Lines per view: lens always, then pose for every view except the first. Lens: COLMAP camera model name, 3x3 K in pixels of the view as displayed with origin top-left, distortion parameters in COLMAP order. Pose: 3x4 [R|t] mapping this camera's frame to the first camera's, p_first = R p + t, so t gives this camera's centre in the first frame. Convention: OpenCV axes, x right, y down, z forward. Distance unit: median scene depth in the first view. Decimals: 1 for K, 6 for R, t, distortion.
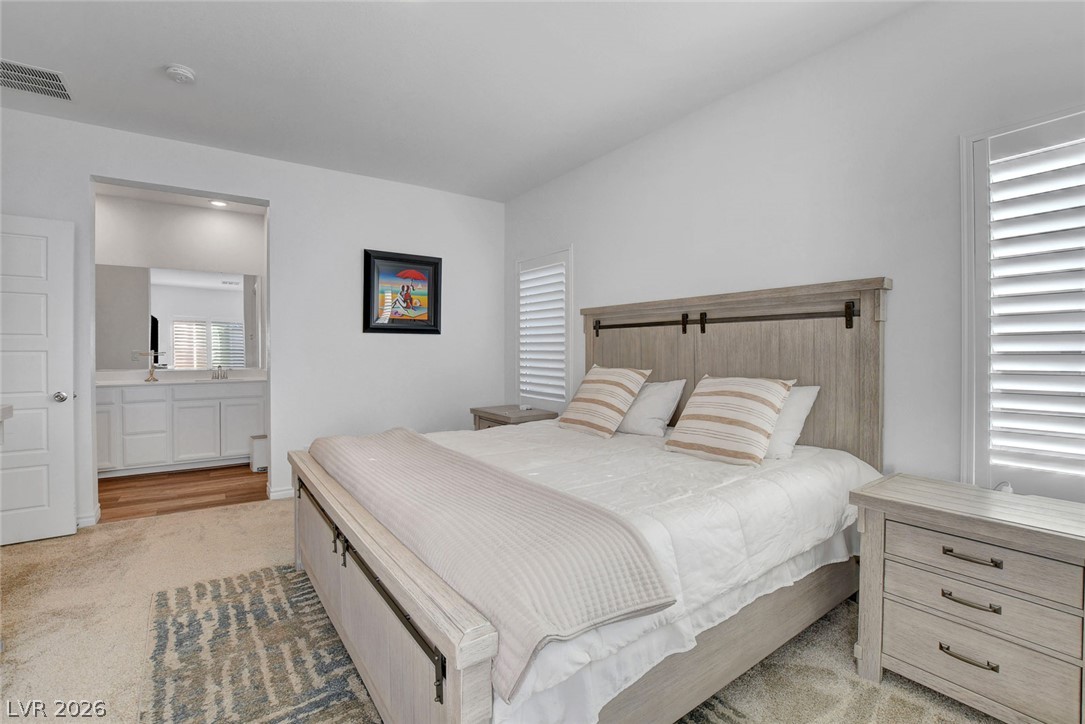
lens RADIAL K [[486.1, 0, 537.8], [0, 486.1, 358.3], [0, 0, 1]] dist [-0.036215, 0.005881]
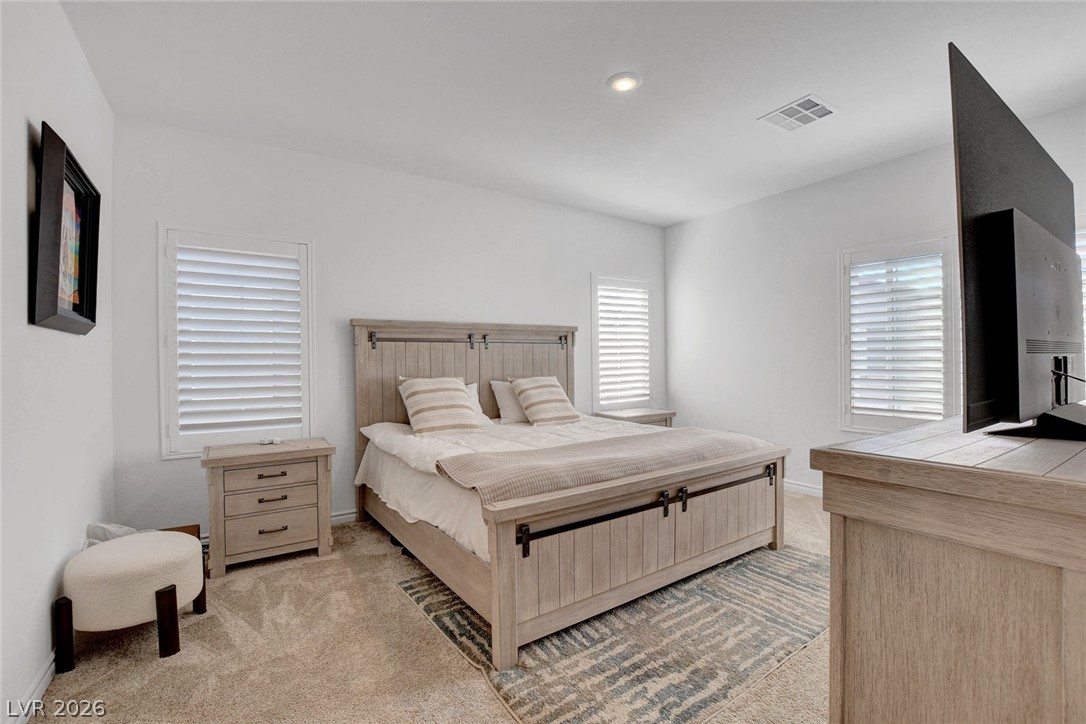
lens RADIAL K [[486.5, 0, 539.9], [0, 486.5, 358.4], [0, 0, 1]] dist [-0.036215, 0.005881]
pose [[0.010152, 0.001997, 0.999946, -1.453895], [0.031803, 0.999491, -0.002319, -0.021687], [-0.999443, 0.031825, 0.010083, 1.106366]]
